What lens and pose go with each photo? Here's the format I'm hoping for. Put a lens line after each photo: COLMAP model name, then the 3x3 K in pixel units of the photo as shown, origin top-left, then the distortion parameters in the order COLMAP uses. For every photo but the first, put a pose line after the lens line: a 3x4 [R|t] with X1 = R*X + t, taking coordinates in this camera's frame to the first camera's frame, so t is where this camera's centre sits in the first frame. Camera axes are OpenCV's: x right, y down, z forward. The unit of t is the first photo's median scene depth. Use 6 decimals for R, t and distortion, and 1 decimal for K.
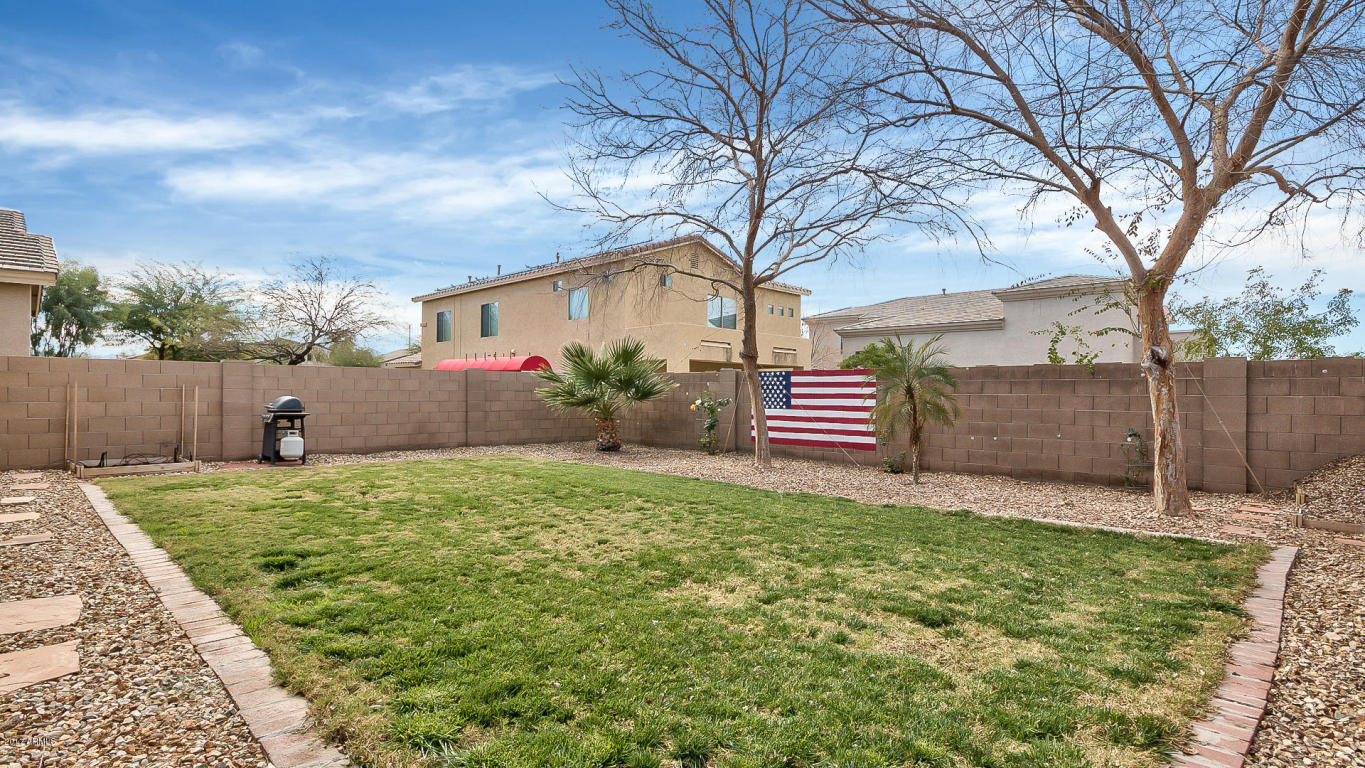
lens RADIAL K [[656.2, 0, 662.0], [0, 656.2, 384.4], [0, 0, 1]] dist [0.001579, -0.000102]
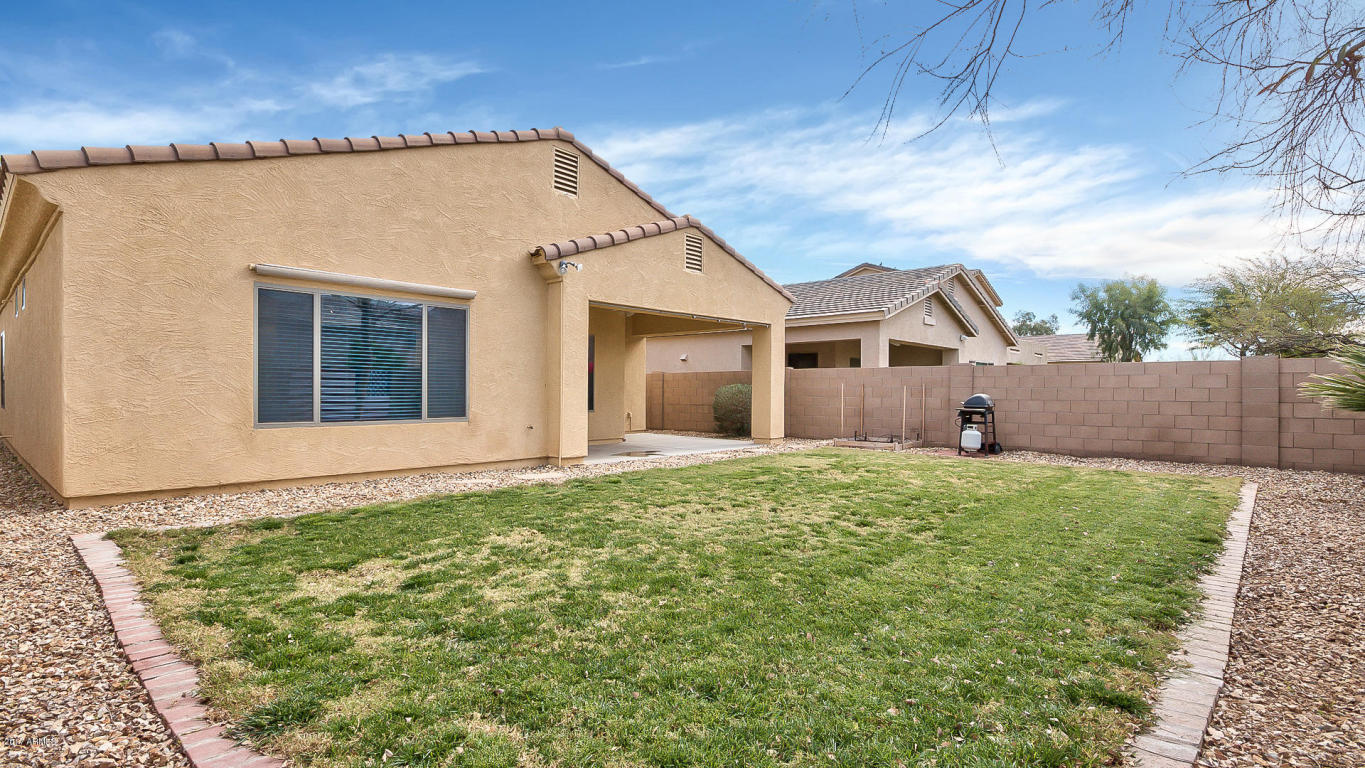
lens RADIAL K [[657.8, 0, 675.3], [0, 657.8, 369.5], [0, 0, 1]] dist [-0.000138, -0.000328]
pose [[0.050663, -0.036564, -0.998046, 0.437988], [0.007684, 0.999314, -0.036221, 0.012400], [0.998686, -0.005834, 0.050909, 0.393431]]
